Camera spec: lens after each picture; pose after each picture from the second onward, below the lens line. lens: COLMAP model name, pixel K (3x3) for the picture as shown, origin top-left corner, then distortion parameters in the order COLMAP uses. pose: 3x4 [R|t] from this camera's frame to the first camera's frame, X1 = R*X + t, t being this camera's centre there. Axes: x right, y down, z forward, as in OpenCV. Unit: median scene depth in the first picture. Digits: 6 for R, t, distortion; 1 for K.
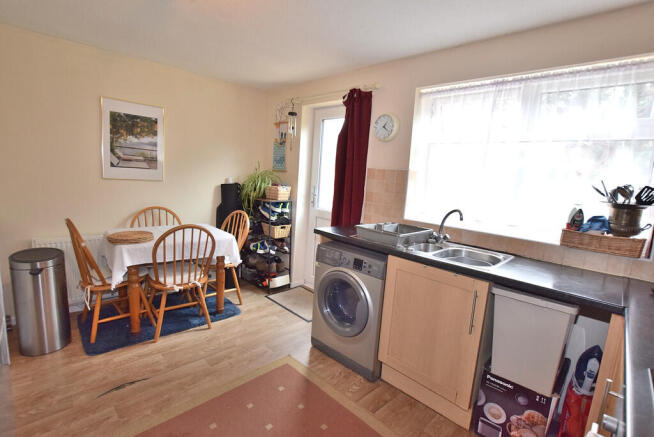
lens RADIAL K [[299.7, 0, 326.5], [0, 299.7, 218.3], [0, 0, 1]] dist [-0.022308, 0.001008]
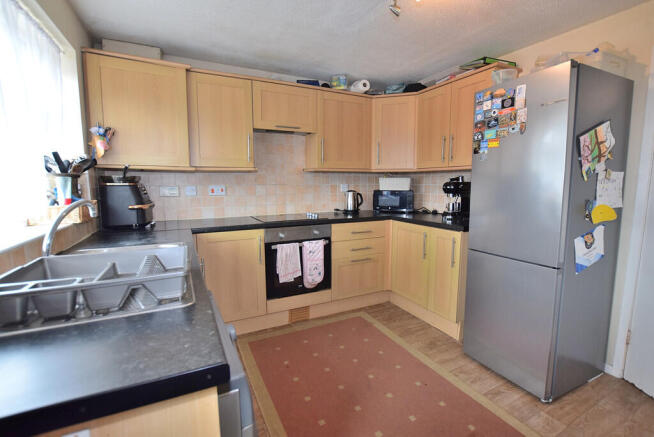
lens RADIAL K [[299.7, 0, 328.1], [0, 299.7, 218.3], [0, 0, 1]] dist [-0.022308, 0.001008]
pose [[-0.945139, -0.100799, 0.310728, -0.526744], [-0.011596, 0.960955, 0.276461, -0.157728], [-0.326463, 0.257691, -0.909405, 1.149038]]
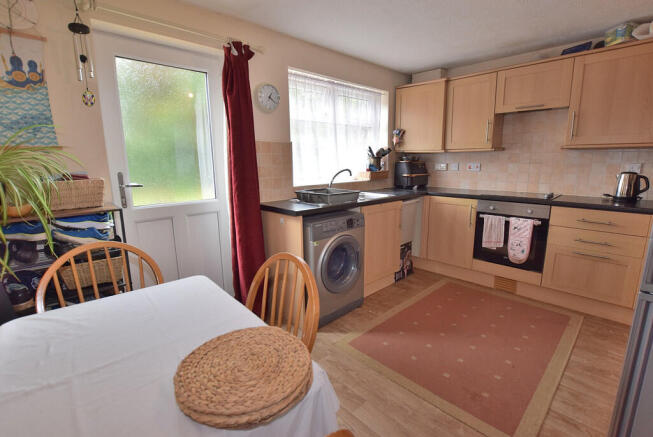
lens RADIAL K [[299.3, 0, 327.1], [0, 299.3, 219.2], [0, 0, 1]] dist [-0.022308, 0.001008]
pose [[0.042789, -0.255765, 0.965792, -0.993180], [0.158953, 0.956107, 0.246158, -0.161658], [-0.986358, 0.142983, 0.081565, 0.941153]]
